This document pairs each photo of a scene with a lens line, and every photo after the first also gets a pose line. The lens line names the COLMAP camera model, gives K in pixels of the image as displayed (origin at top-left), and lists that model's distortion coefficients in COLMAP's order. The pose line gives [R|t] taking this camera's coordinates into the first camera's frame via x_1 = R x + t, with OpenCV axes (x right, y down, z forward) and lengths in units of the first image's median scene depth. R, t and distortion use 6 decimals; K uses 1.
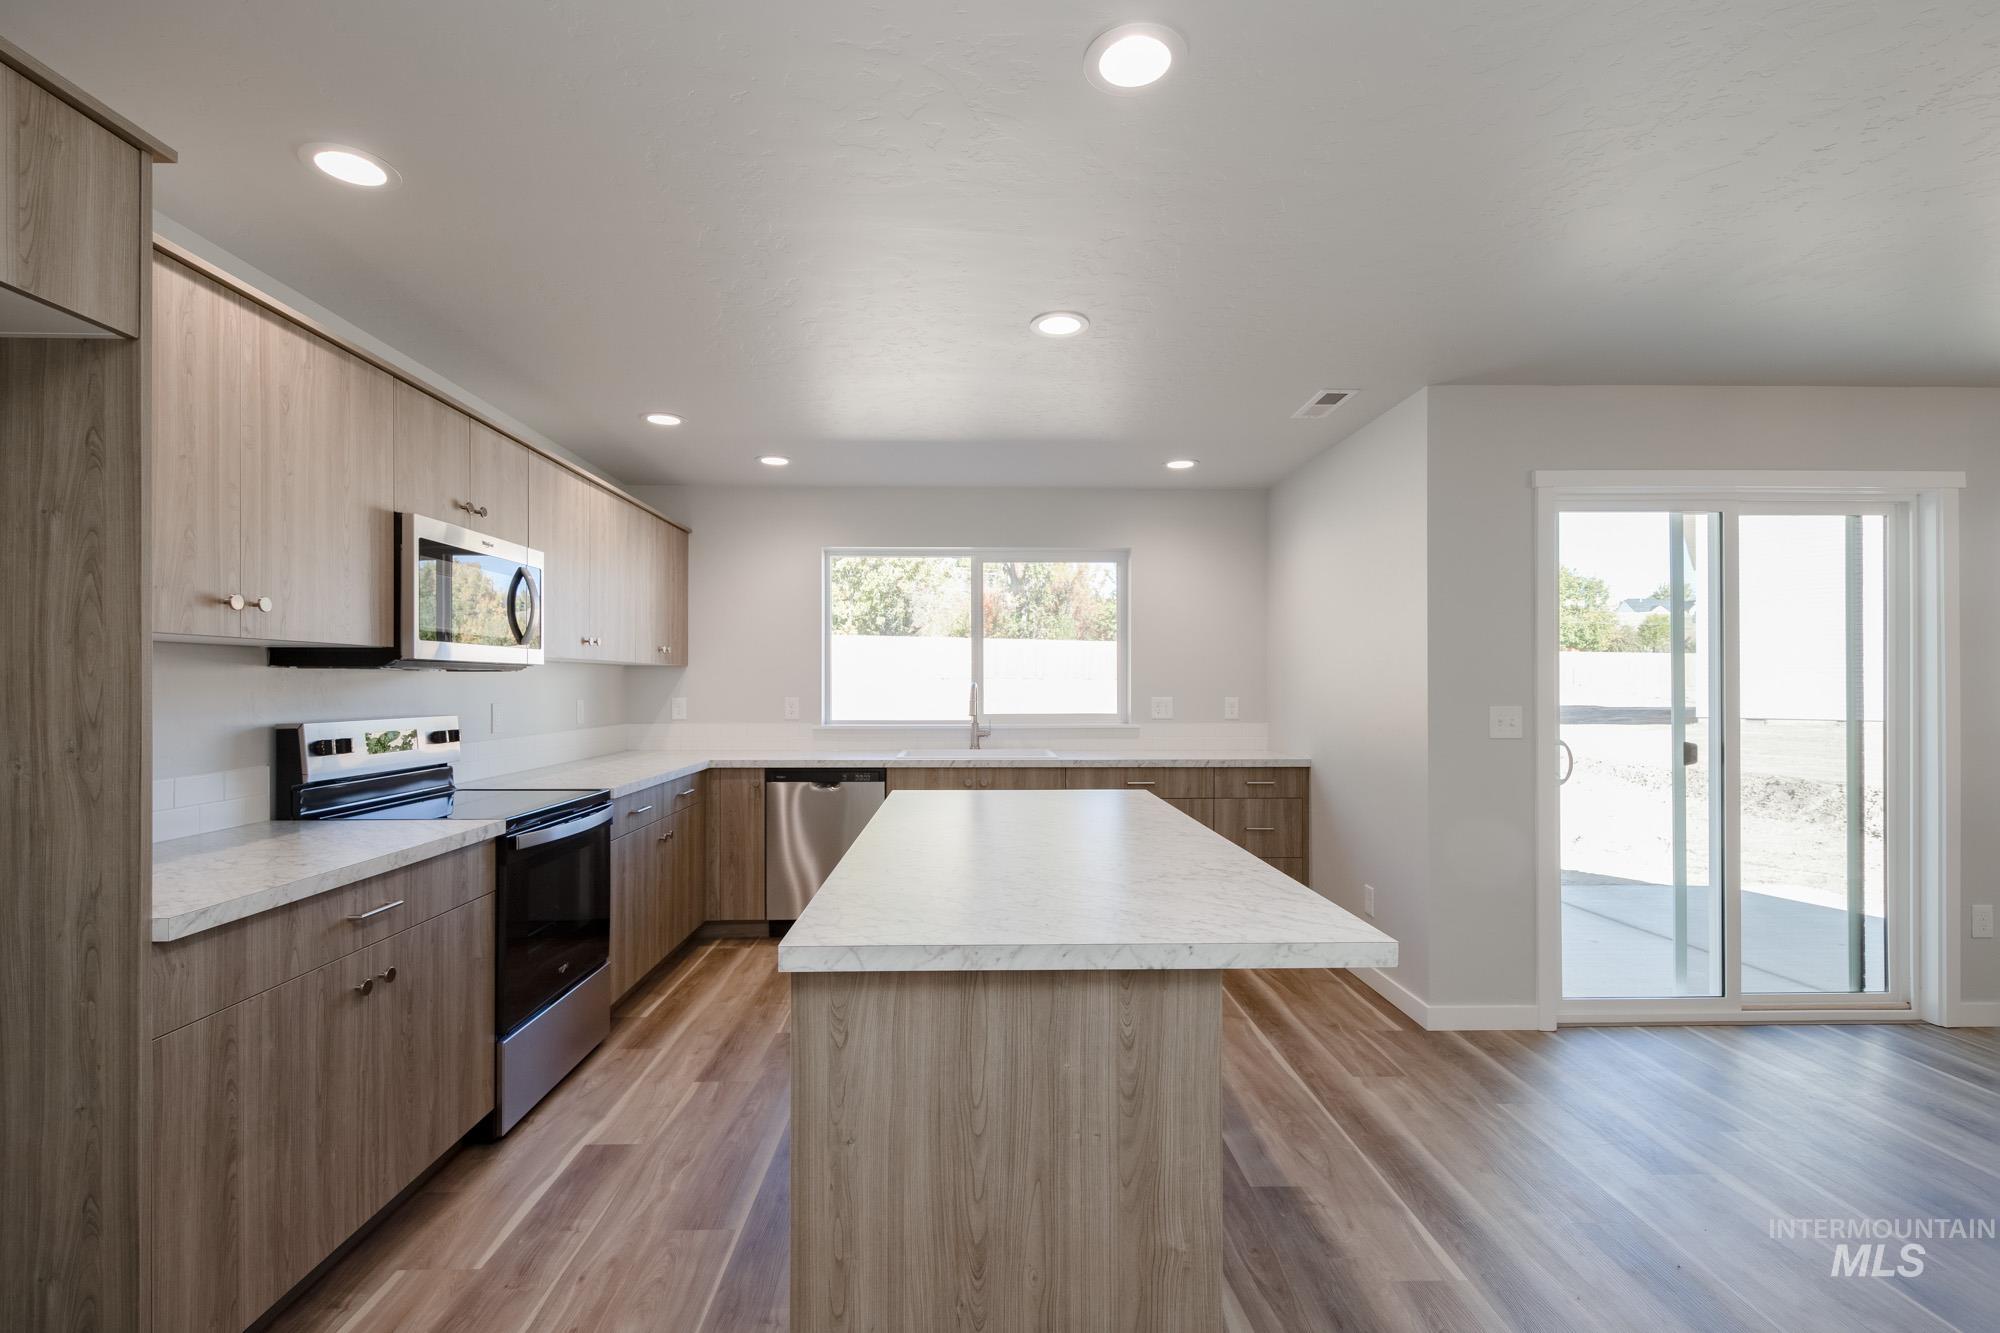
lens RADIAL K [[893.8, 0, 1008.8], [0, 893.8, 676.0], [0, 0, 1]] dist [0.007087, -0.001545]
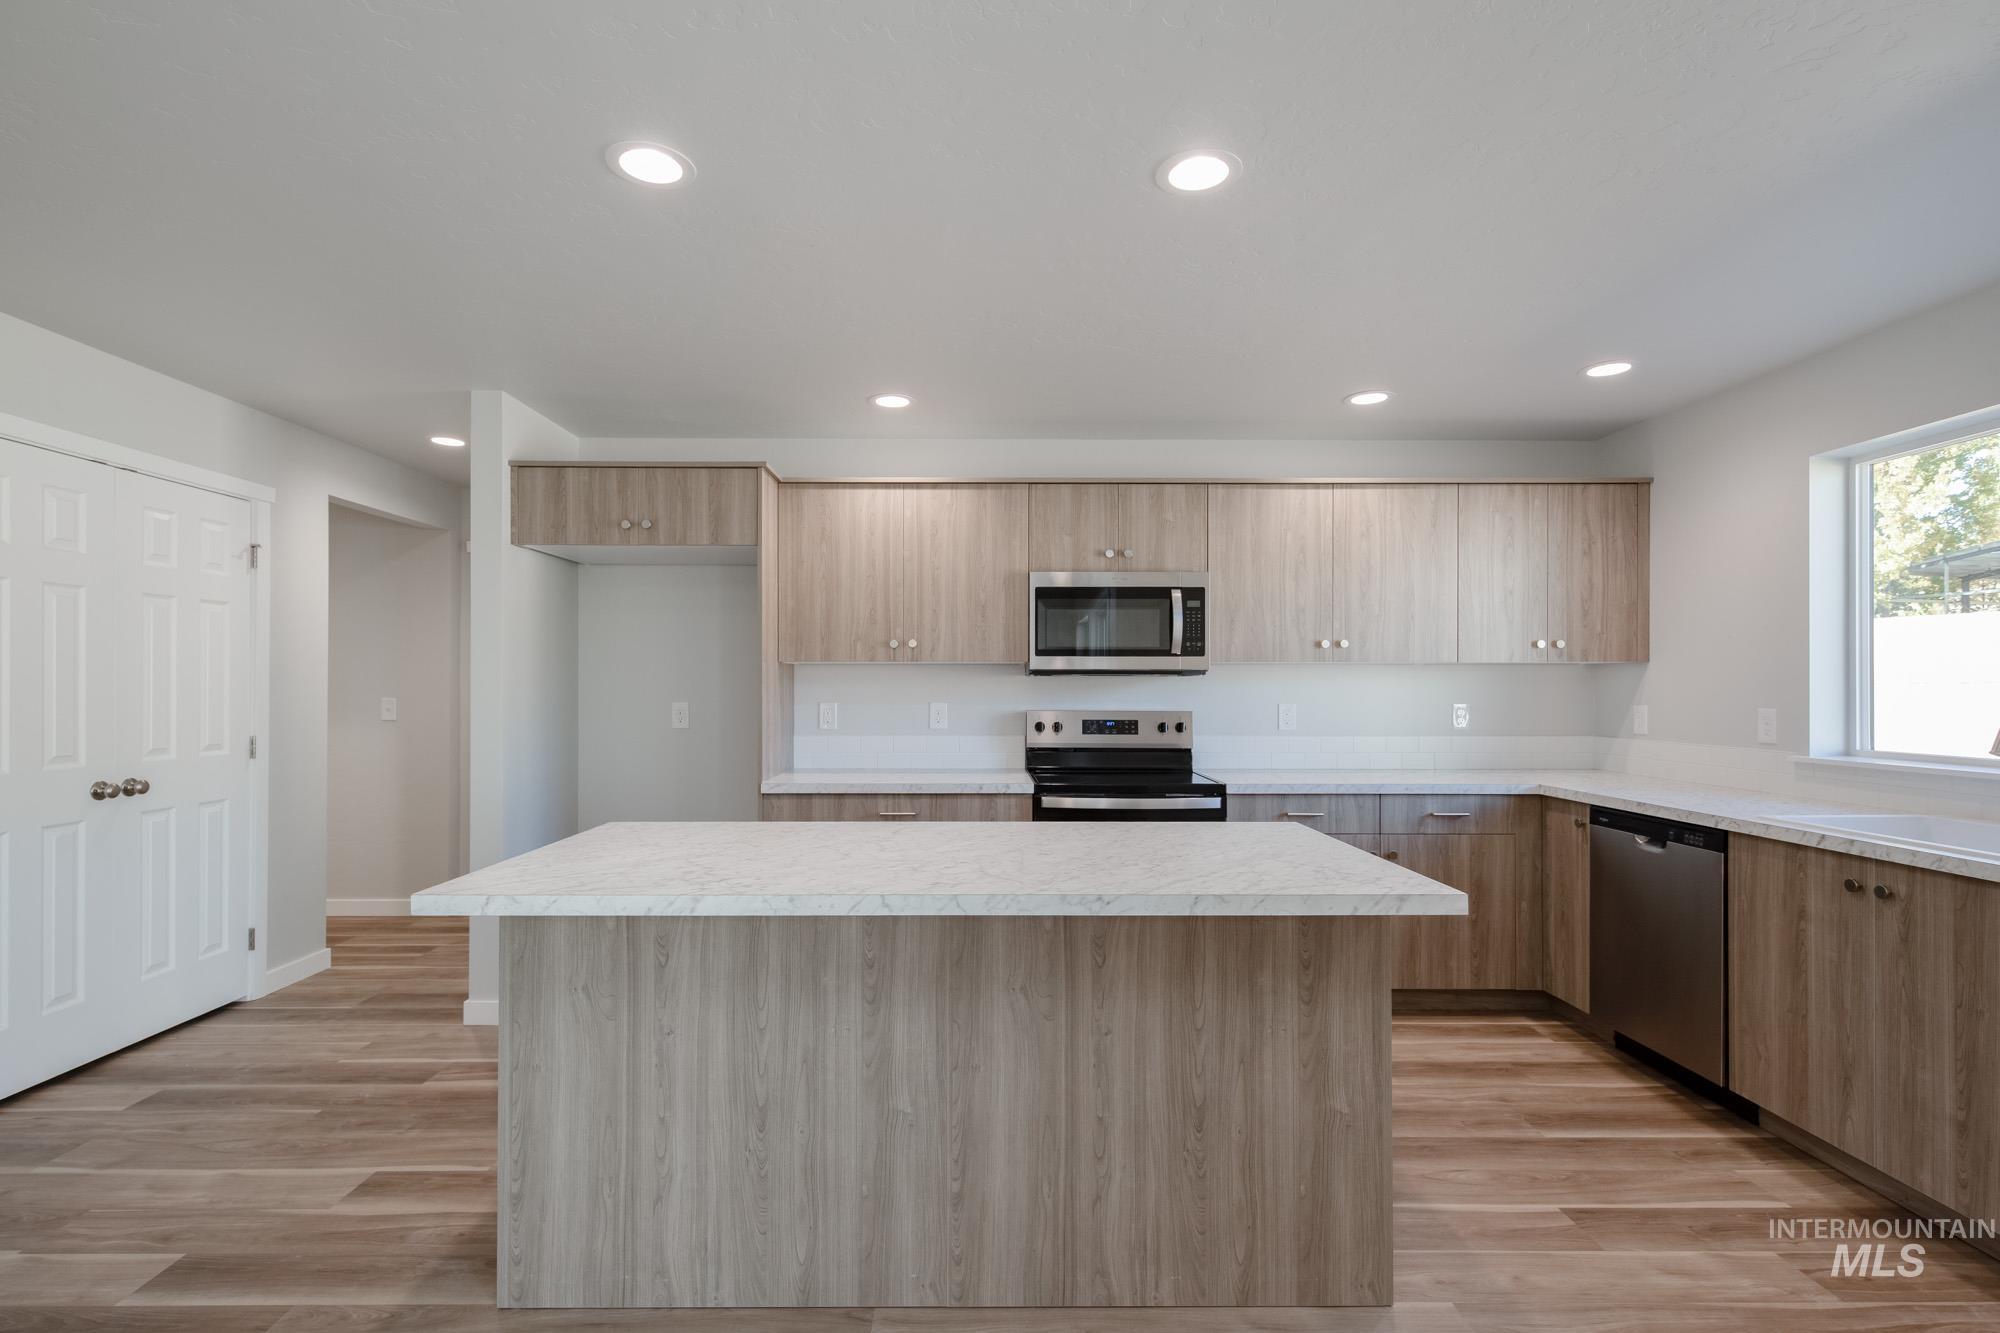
lens RADIAL K [[939.0, 0, 973.0], [0, 939.0, 684.6], [0, 0, 1]] dist [0.010442, -0.001313]
pose [[-0.043337, -0.001664, -0.999059, 0.532900], [0.007712, 0.999968, -0.002001, 0.005493], [0.999031, -0.007792, -0.043323, 0.572265]]
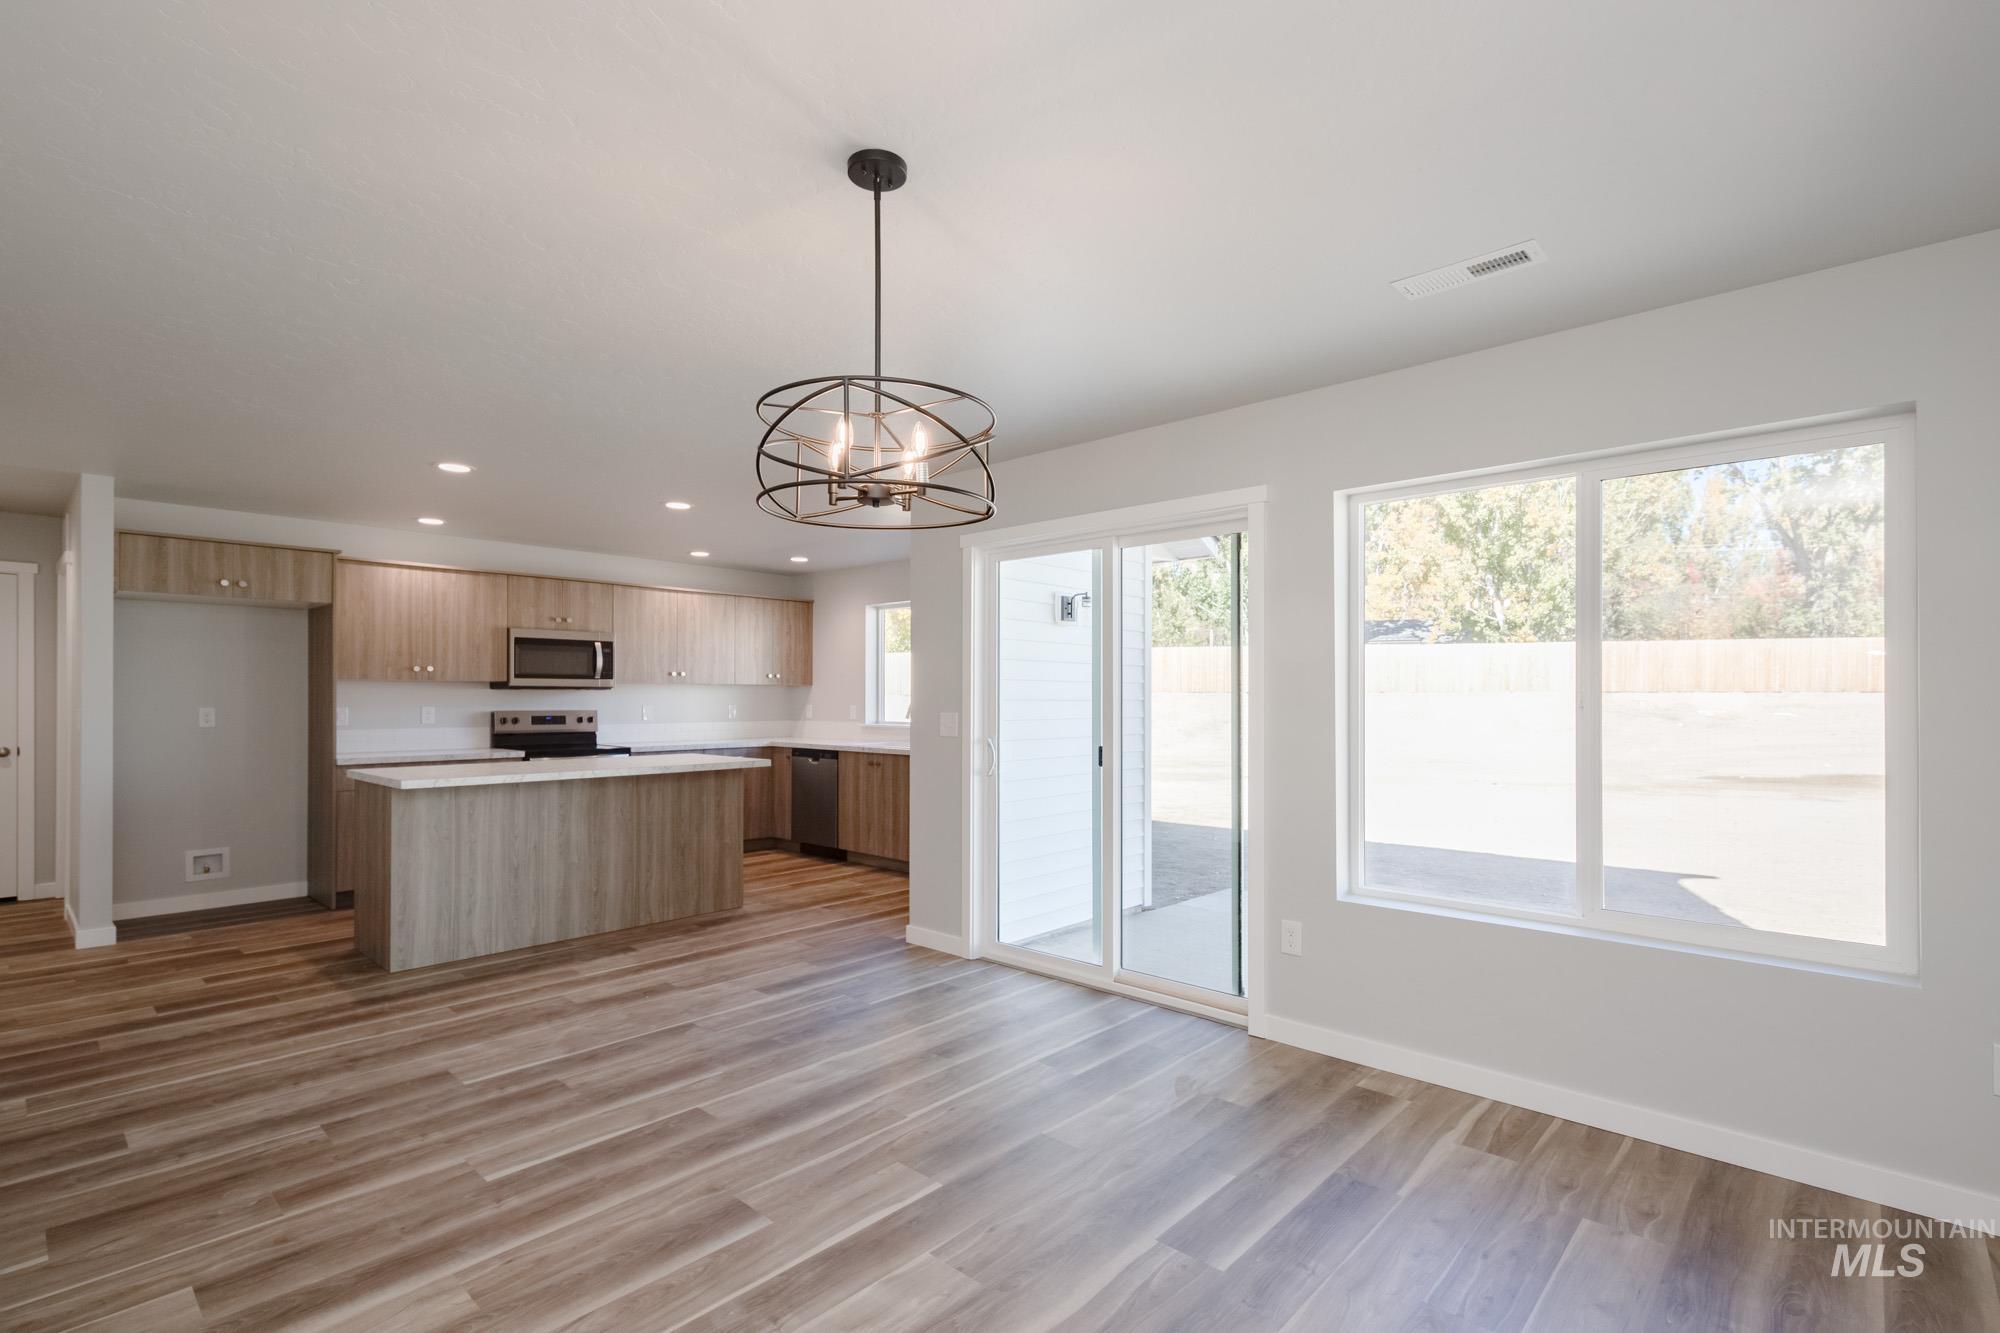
lens RADIAL K [[939.0, 0, 1018.1], [0, 939.0, 690.3], [0, 0, 1]] dist [0.010442, -0.001313]
pose [[0.720142, -0.004328, -0.693814, 1.298325], [0.004782, 0.999988, -0.001274, 0.002664], [0.693811, -0.002401, 0.720153, 0.047751]]
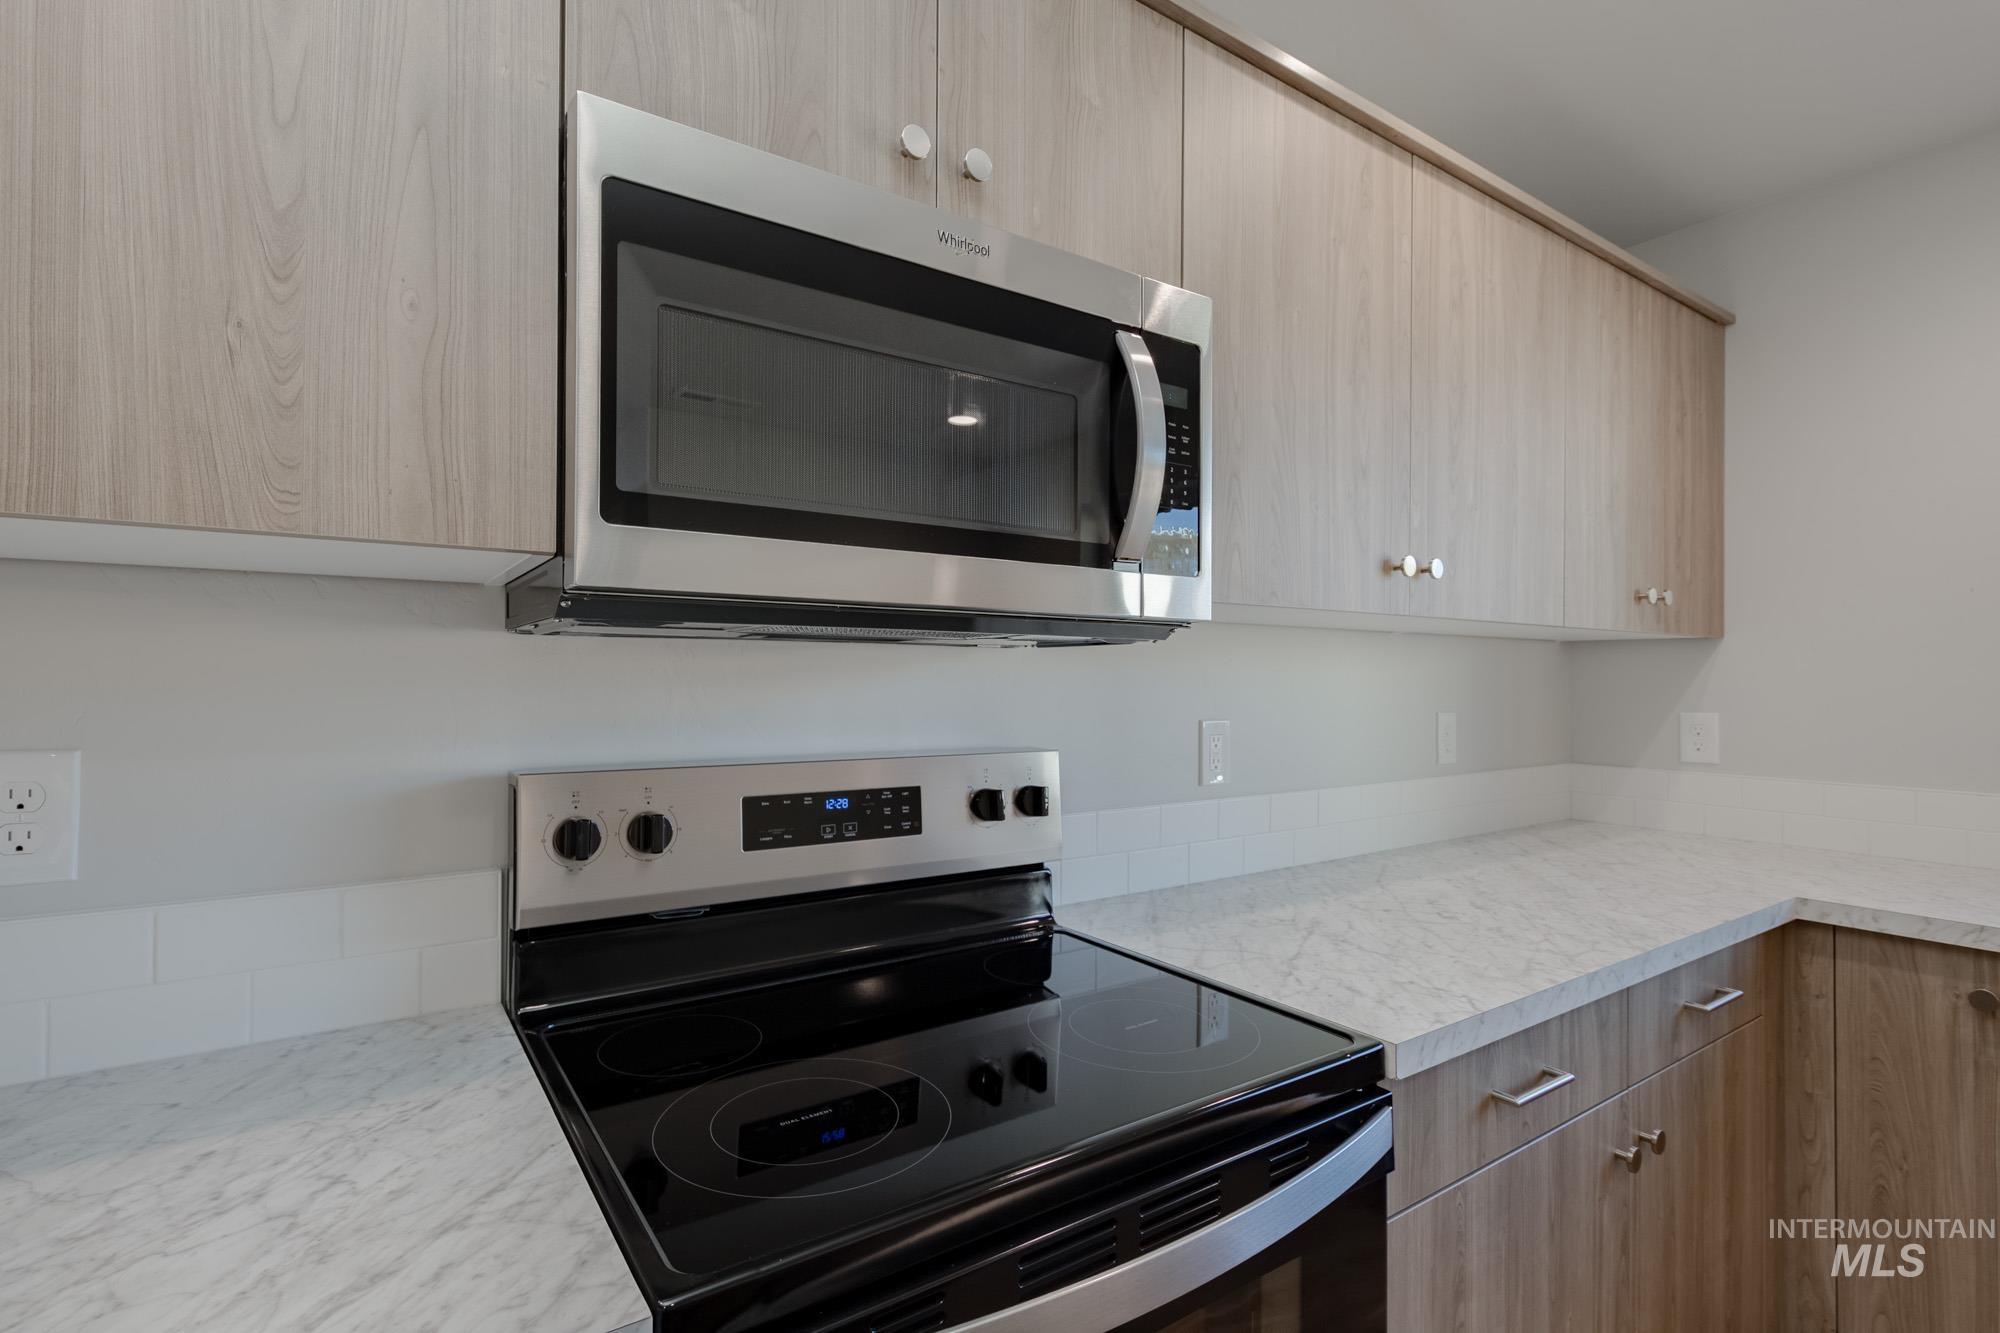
lens RADIAL K [[939.0, 0, 985.4], [0, 939.0, 669.6], [0, 0, 1]] dist [0.010442, -0.001313]
pose [[0.527023, -0.004115, -0.849841, -0.195698], [0.001526, 0.999991, -0.003895, 0.005700], [0.849850, 0.000755, 0.527024, 0.560734]]
